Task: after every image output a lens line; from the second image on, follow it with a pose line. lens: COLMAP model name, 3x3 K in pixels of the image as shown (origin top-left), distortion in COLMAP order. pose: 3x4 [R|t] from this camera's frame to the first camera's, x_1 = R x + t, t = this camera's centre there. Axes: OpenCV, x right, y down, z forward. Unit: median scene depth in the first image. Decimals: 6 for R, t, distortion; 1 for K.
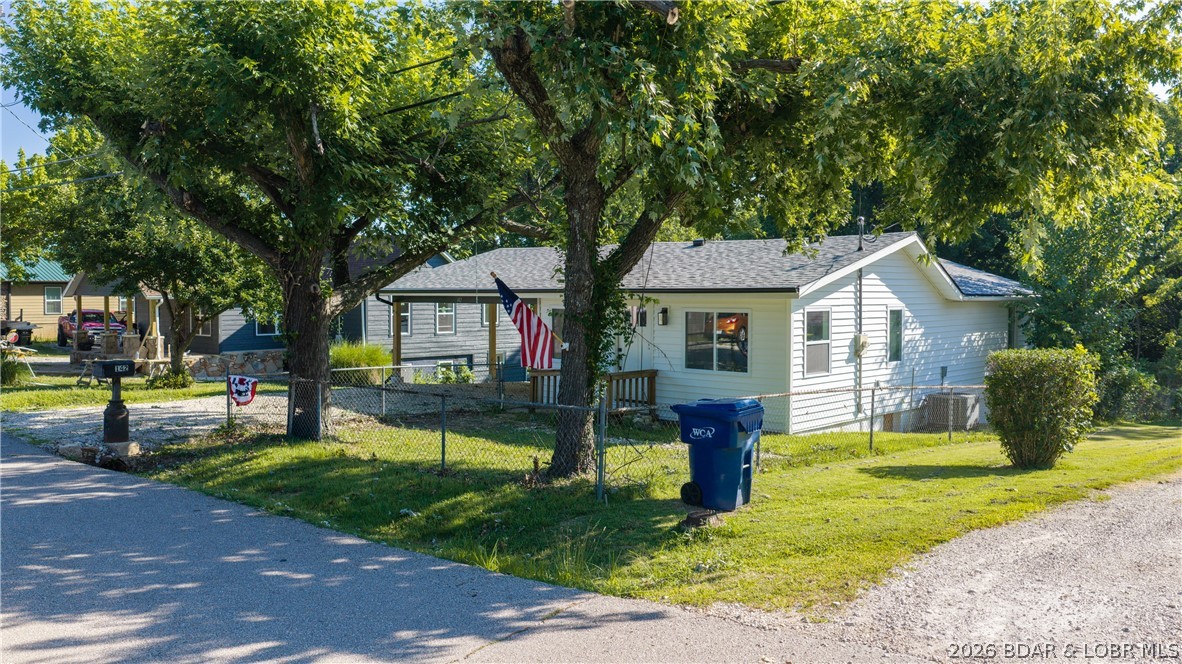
lens RADIAL K [[994.6, 0, 583.8], [0, 994.6, 329.2], [0, 0, 1]] dist [0.023424, -0.049487]
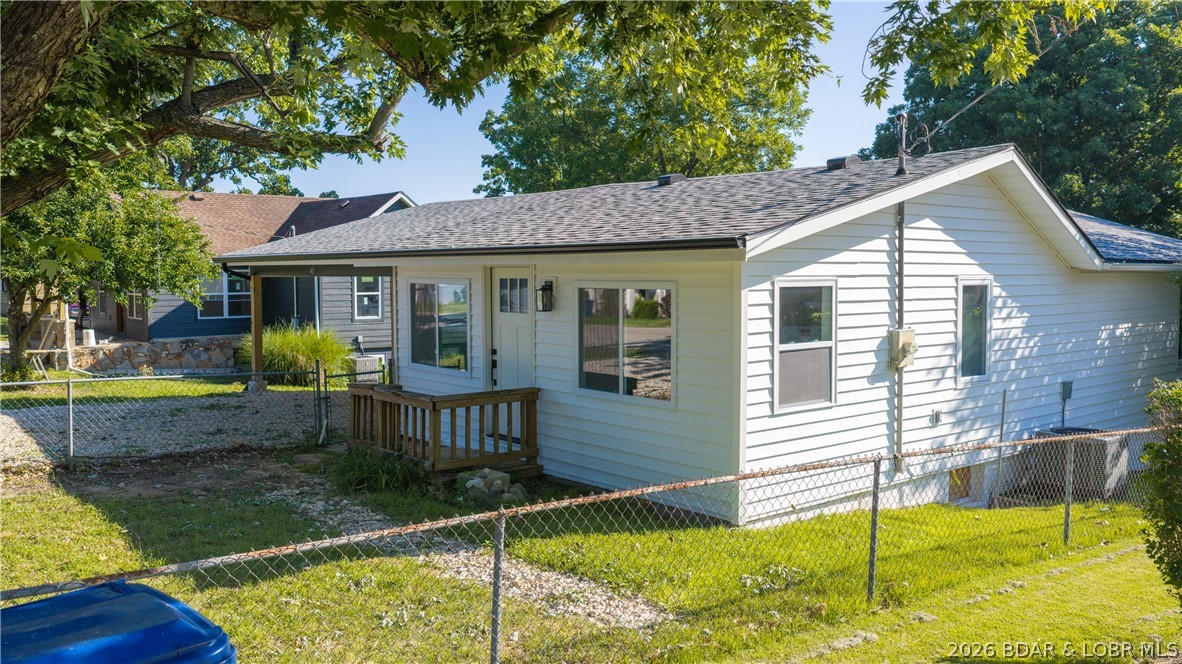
lens RADIAL K [[994.6, 0, 592.0], [0, 994.6, 332.7], [0, 0, 1]] dist [0.023424, -0.049487]
pose [[0.993178, 0.005615, -0.116475, 0.172283], [-0.002820, 0.999704, 0.024147, -0.005590], [0.116576, -0.023654, 0.992900, 0.434069]]
